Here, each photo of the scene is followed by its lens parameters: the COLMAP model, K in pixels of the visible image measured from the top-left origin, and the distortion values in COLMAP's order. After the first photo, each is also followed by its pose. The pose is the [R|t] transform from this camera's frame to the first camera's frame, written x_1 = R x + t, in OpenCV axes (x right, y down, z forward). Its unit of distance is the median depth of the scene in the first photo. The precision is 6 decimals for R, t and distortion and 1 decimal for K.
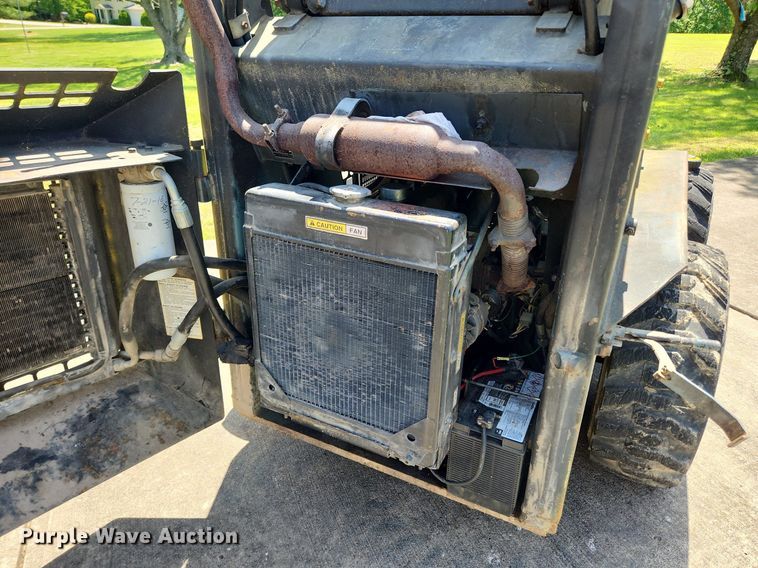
lens RADIAL K [[531.4, 0, 374.2], [0, 531.4, 283.9], [0, 0, 1]] dist [0.036169, -0.014109]
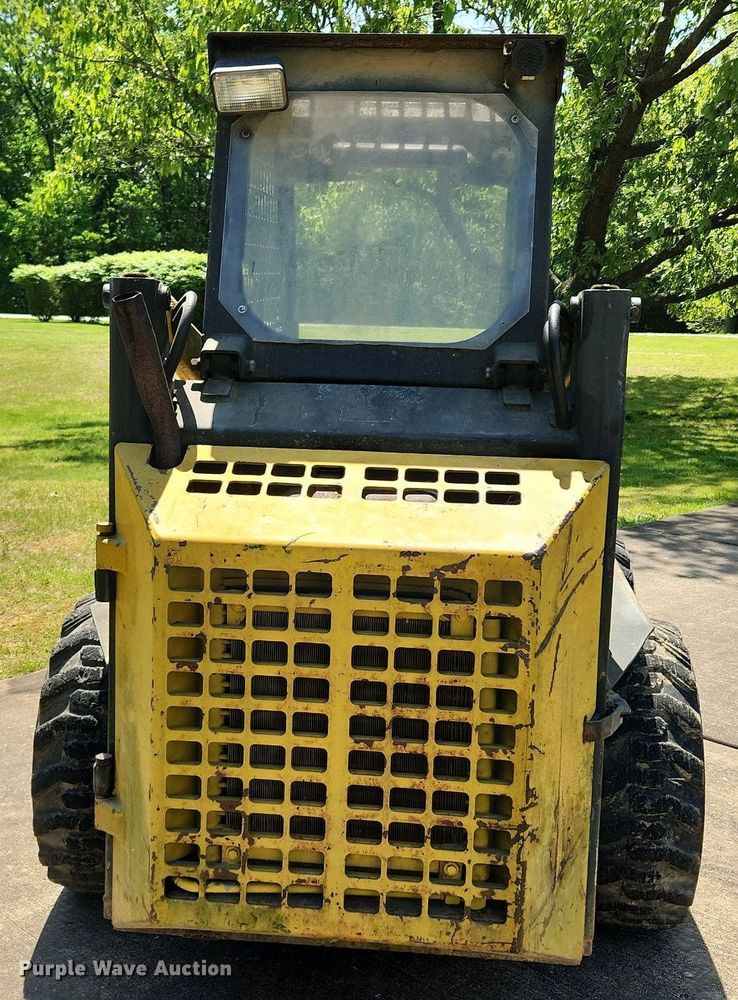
lens RADIAL K [[1146.1, 0, 362.3], [0, 1146.1, 498.2], [0, 0, 1]] dist [0.063234, 0.000000]
pose [[0.934148, -0.061229, 0.351594, -0.535910], [0.153286, 0.958509, -0.240343, 0.159606], [-0.322290, 0.278410, 0.904775, -0.660603]]
